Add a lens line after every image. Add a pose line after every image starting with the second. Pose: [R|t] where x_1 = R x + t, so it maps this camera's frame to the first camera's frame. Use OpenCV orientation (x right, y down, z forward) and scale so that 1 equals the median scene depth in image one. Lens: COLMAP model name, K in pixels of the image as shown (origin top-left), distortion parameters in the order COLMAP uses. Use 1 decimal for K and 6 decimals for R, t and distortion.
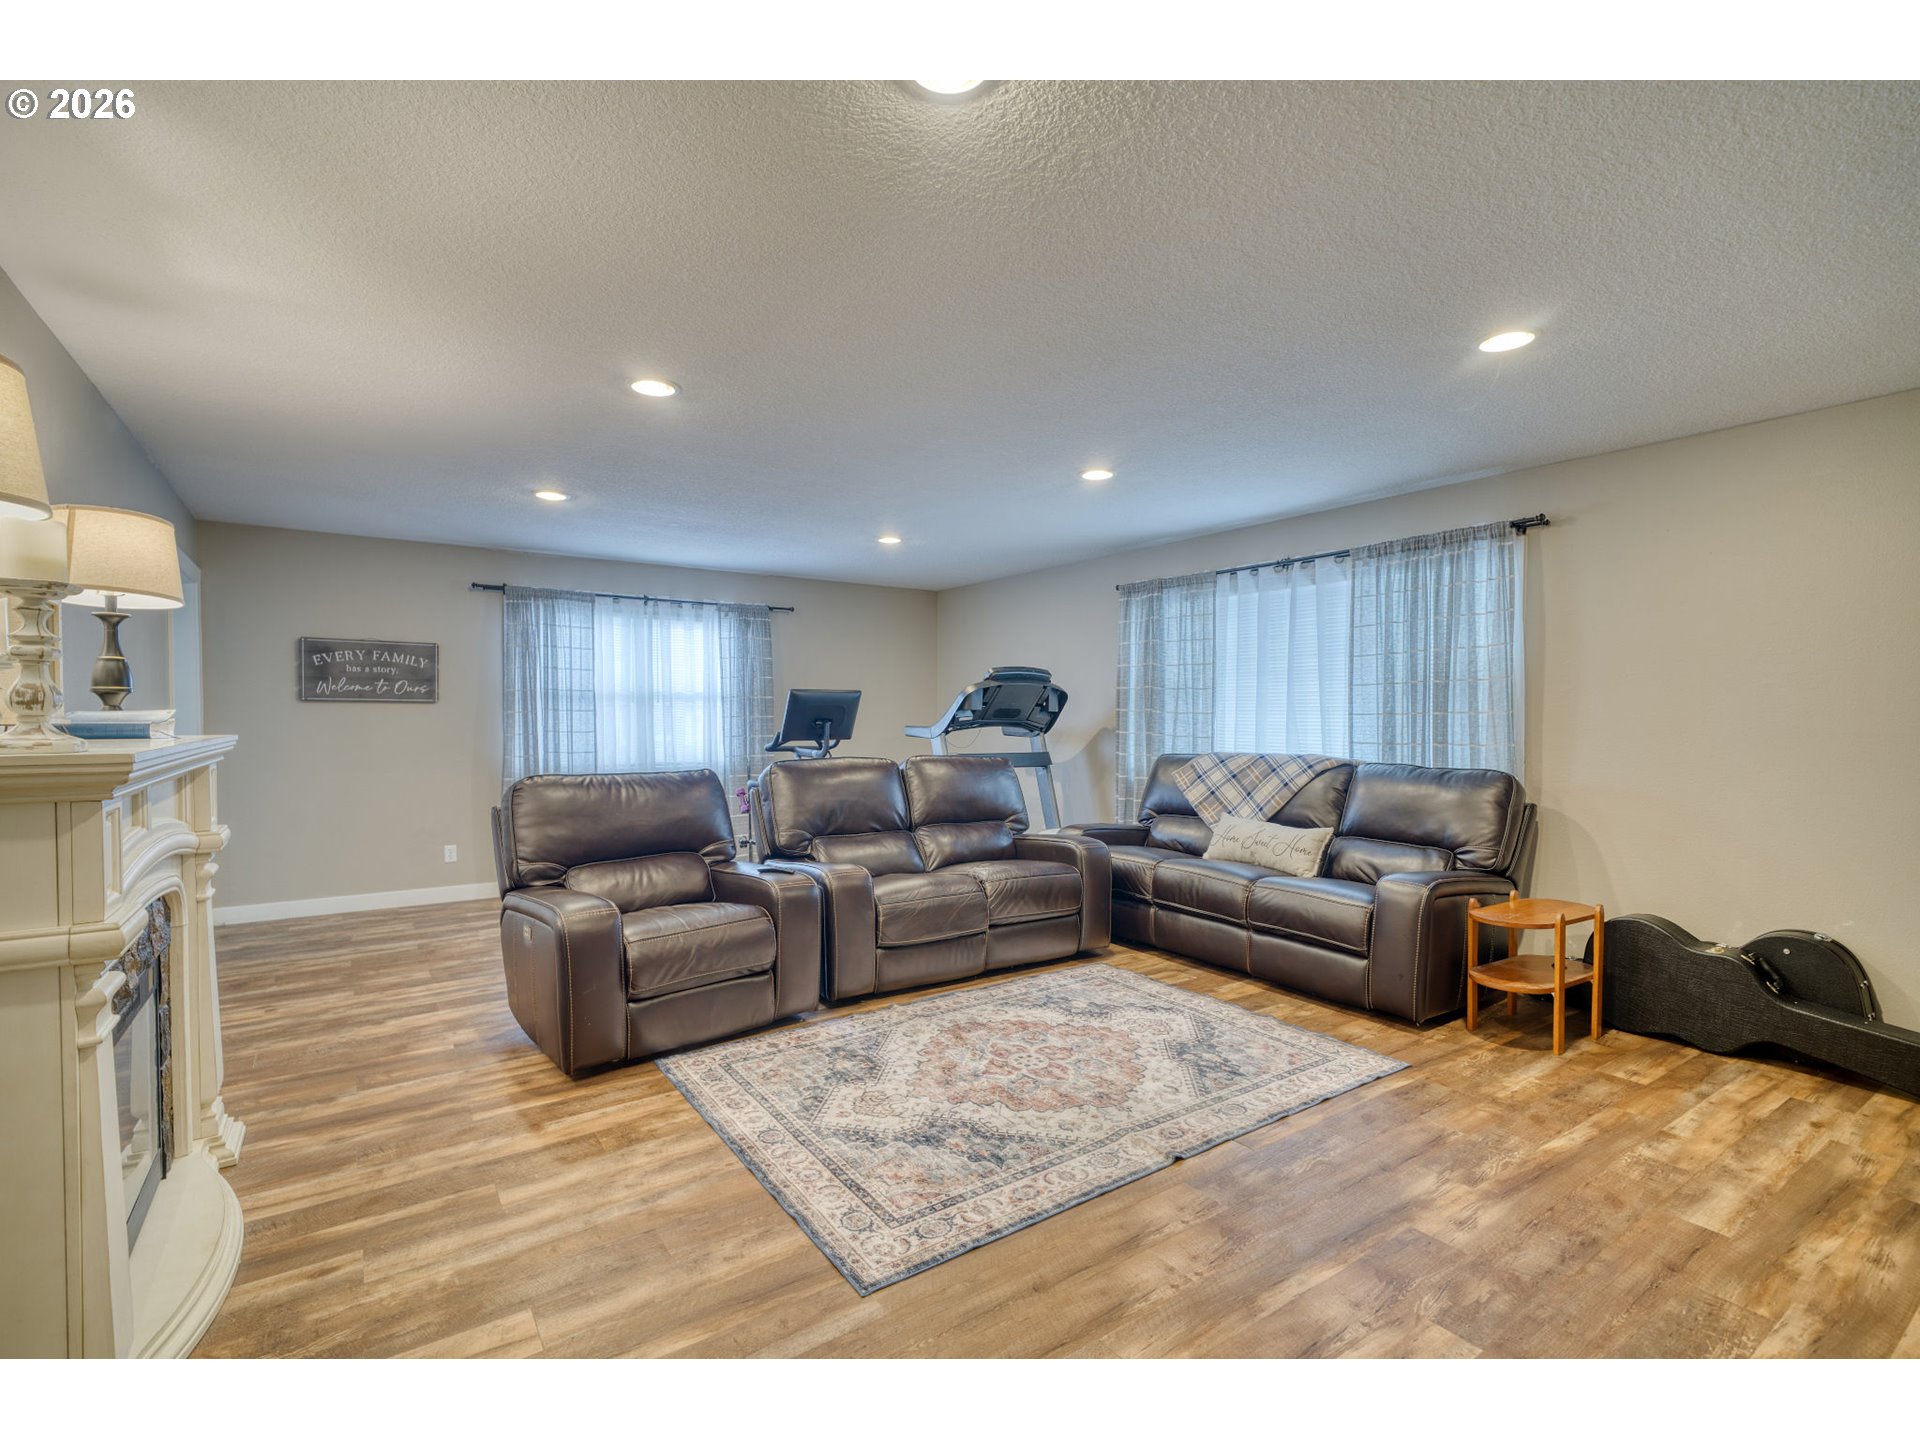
lens RADIAL K [[882.2, 0, 953.8], [0, 882.2, 736.0], [0, 0, 1]] dist [0.022628, -0.013352]
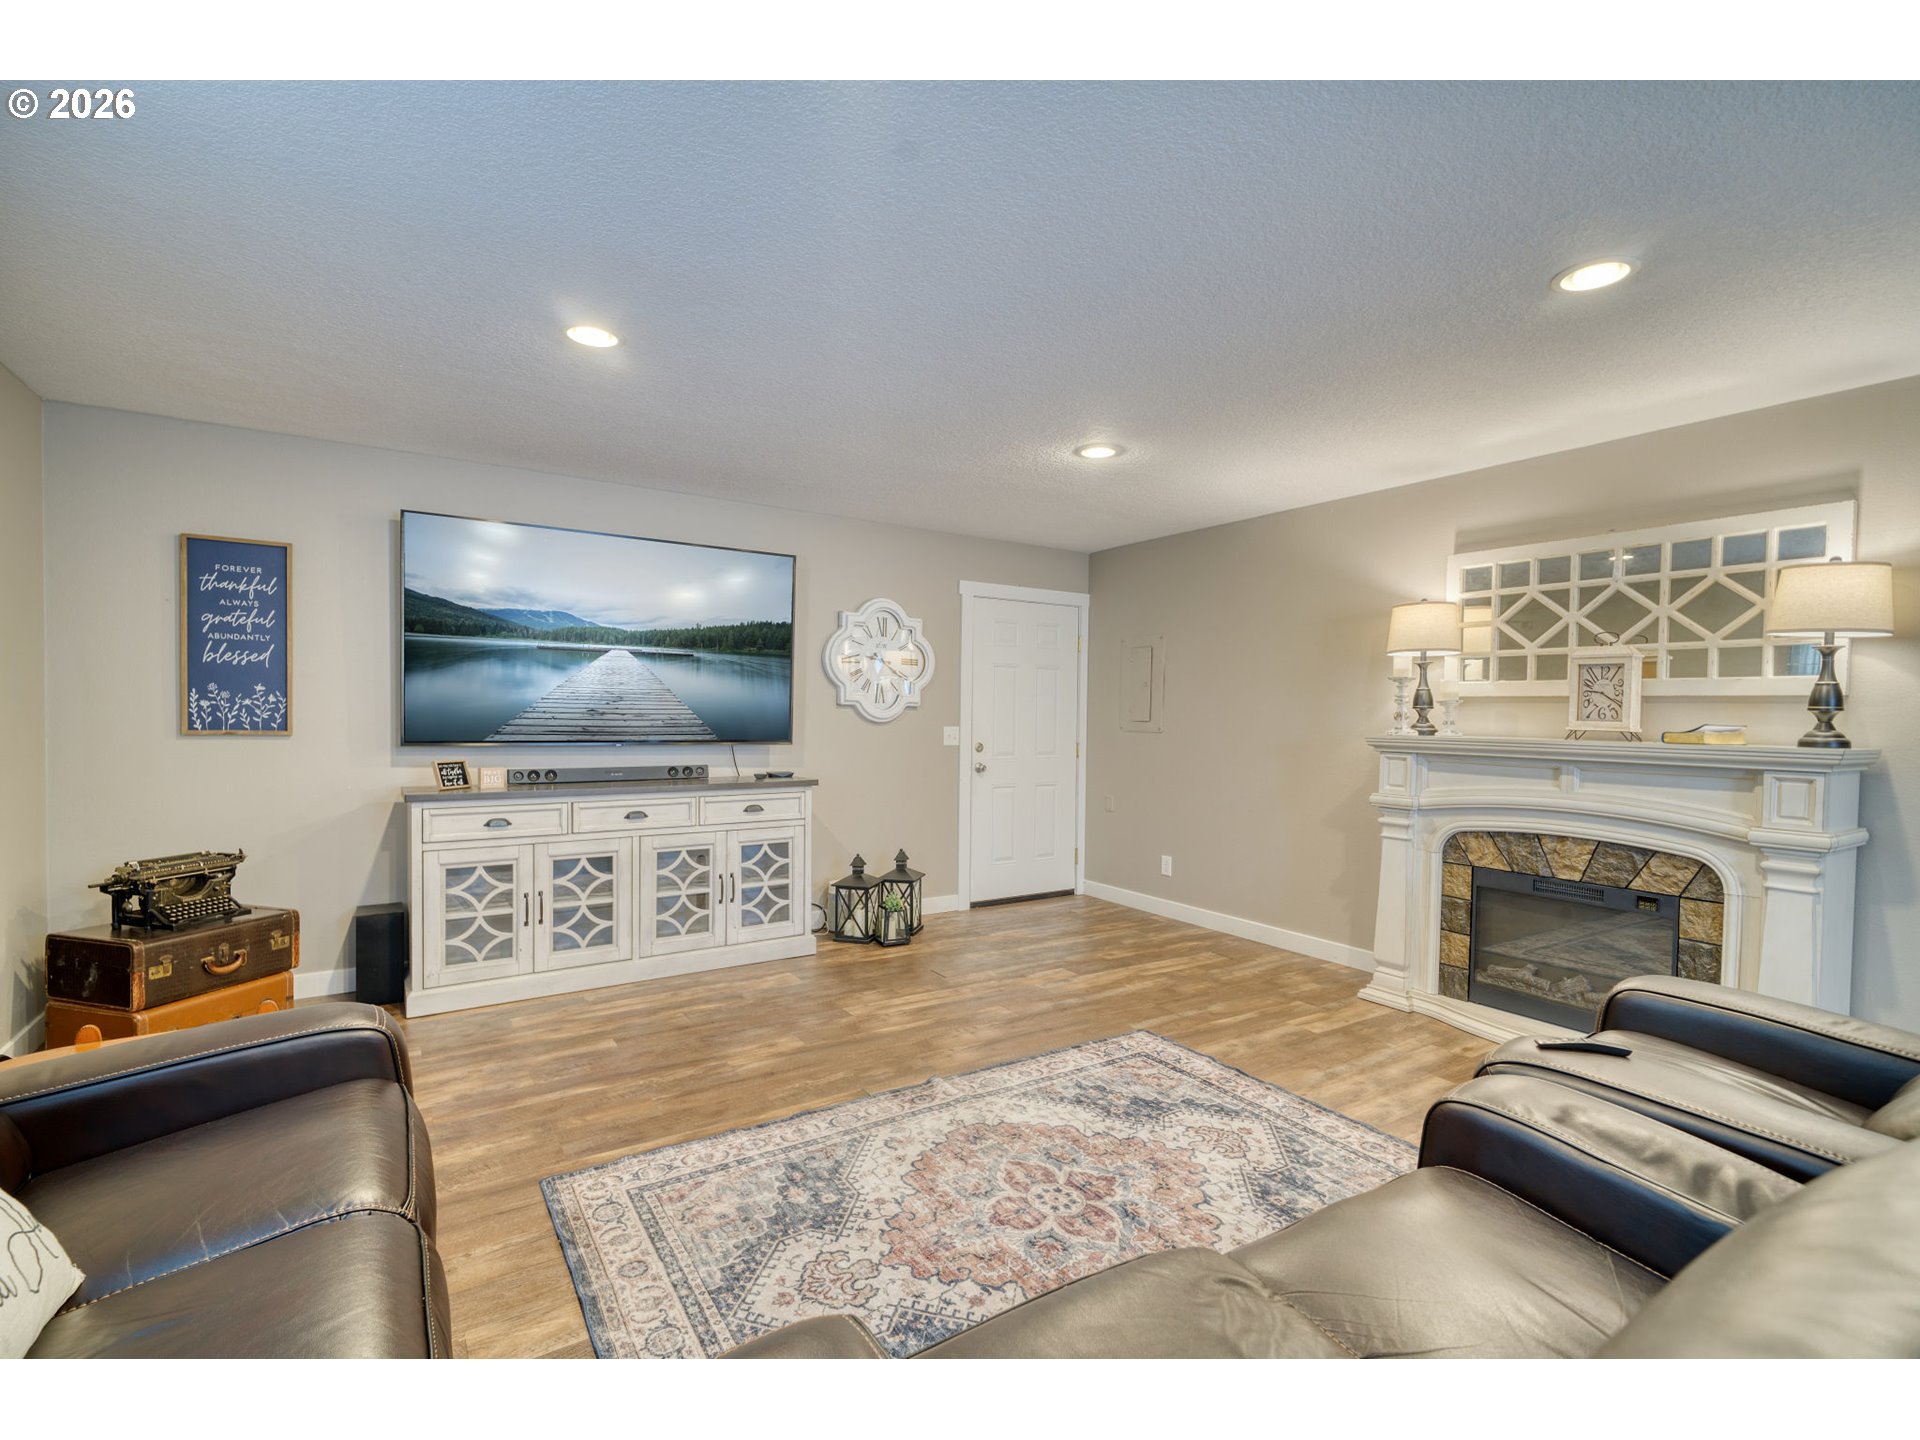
lens RADIAL K [[882.2, 0, 953.8], [0, 882.2, 736.0], [0, 0, 1]] dist [0.022628, -0.013352]
pose [[-0.999522, -0.016799, 0.025953, 0.153228], [-0.015418, 0.998502, 0.052501, -0.045244], [-0.026796, 0.052075, -0.998284, 1.680785]]
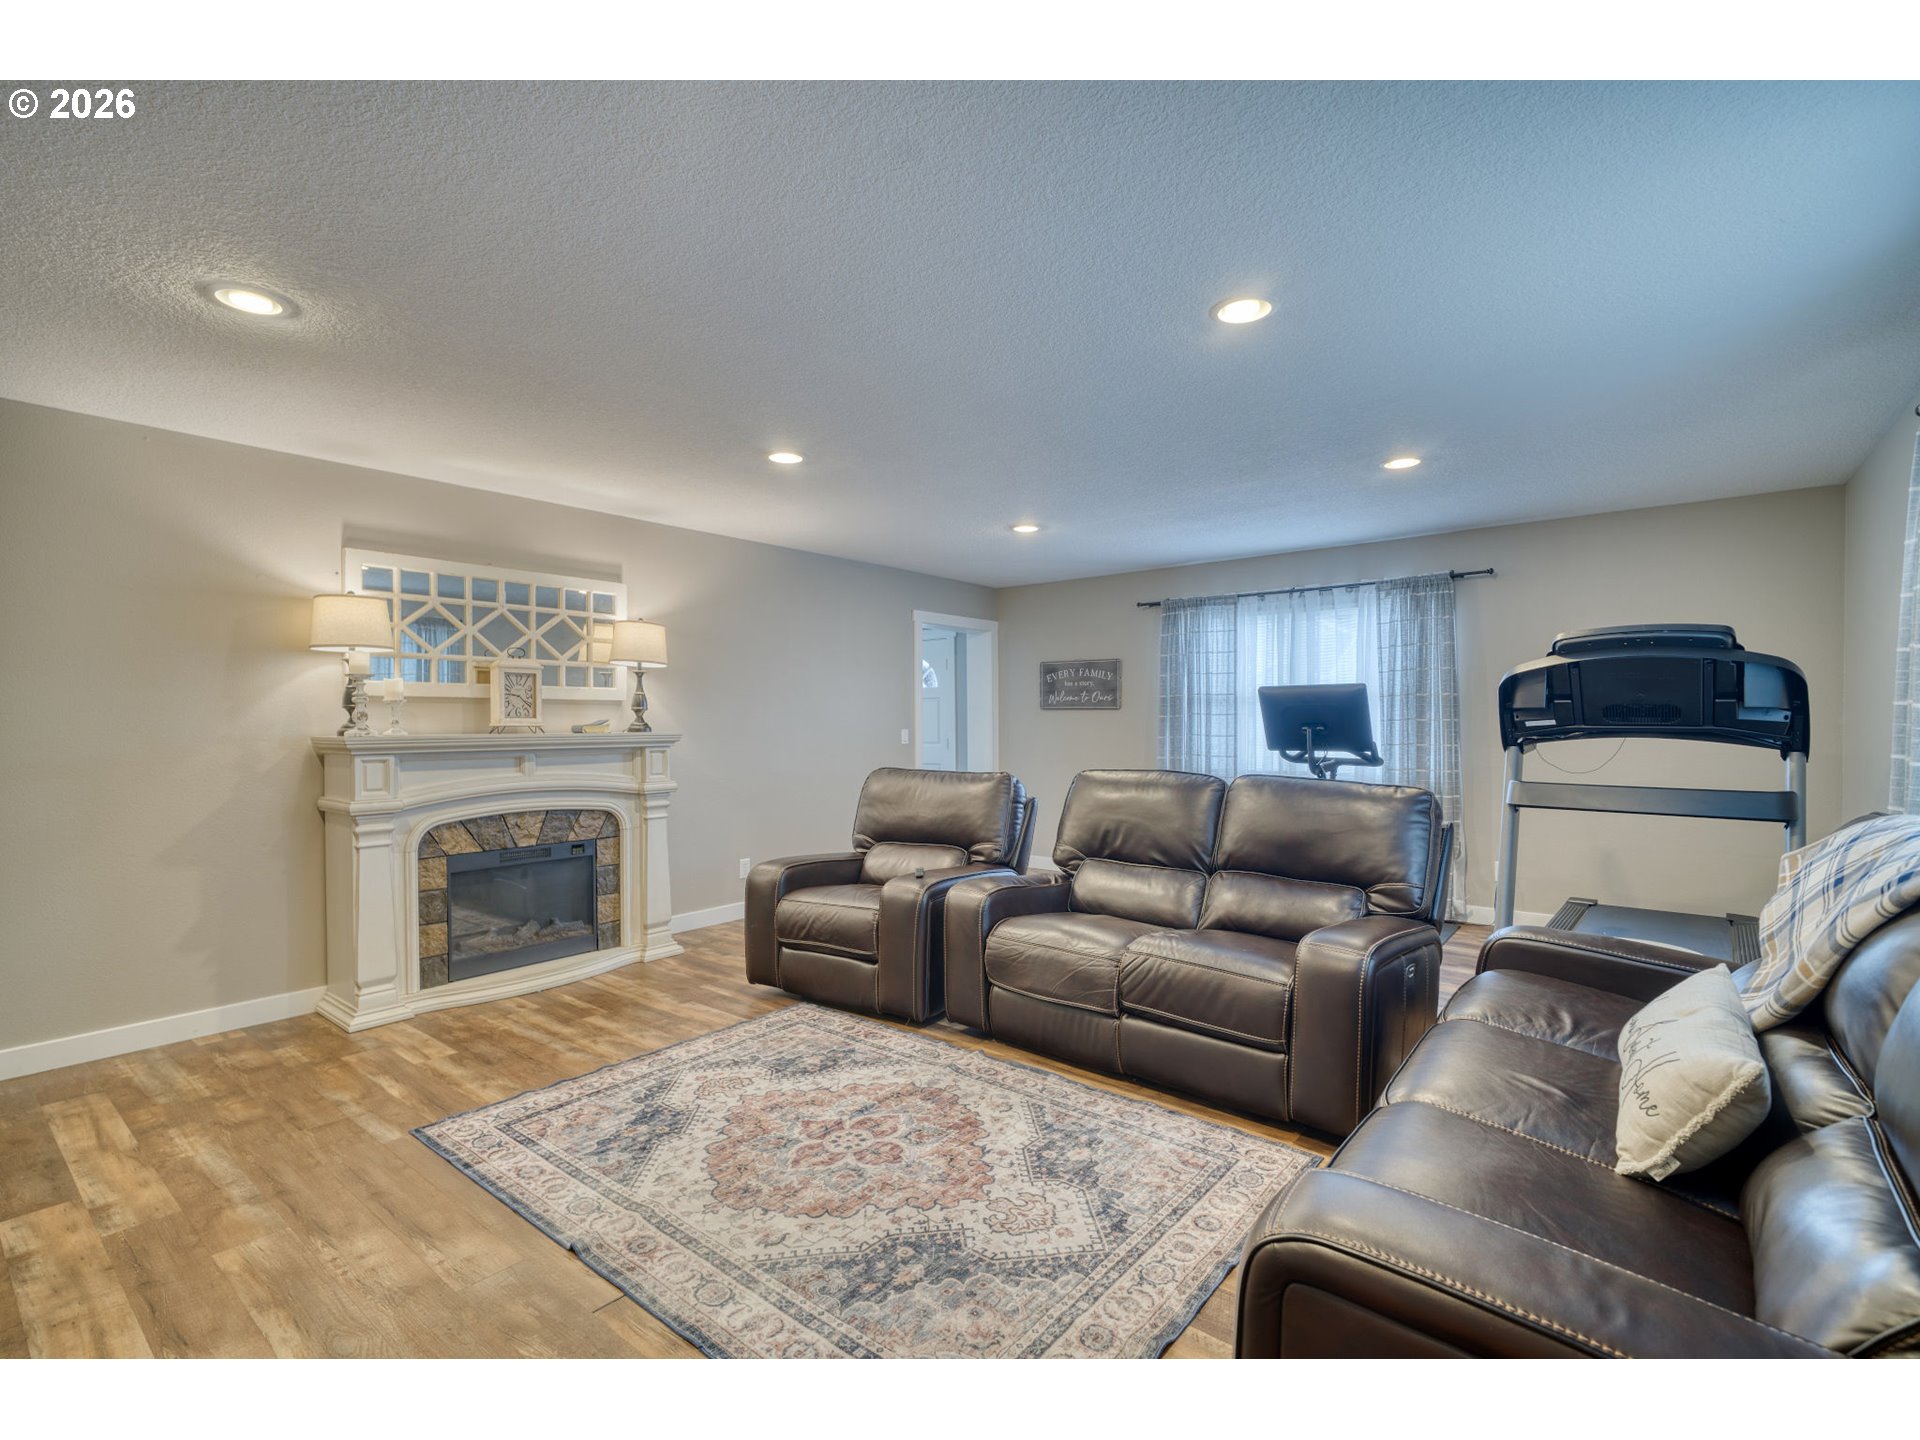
lens RADIAL K [[882.2, 0, 953.8], [0, 882.2, 736.0], [0, 0, 1]] dist [0.022628, -0.013352]
pose [[0.278001, 0.015611, -0.960454, 0.883469], [-0.018661, 0.999767, 0.010848, -0.018740], [0.960400, 0.014907, 0.278227, 0.847943]]
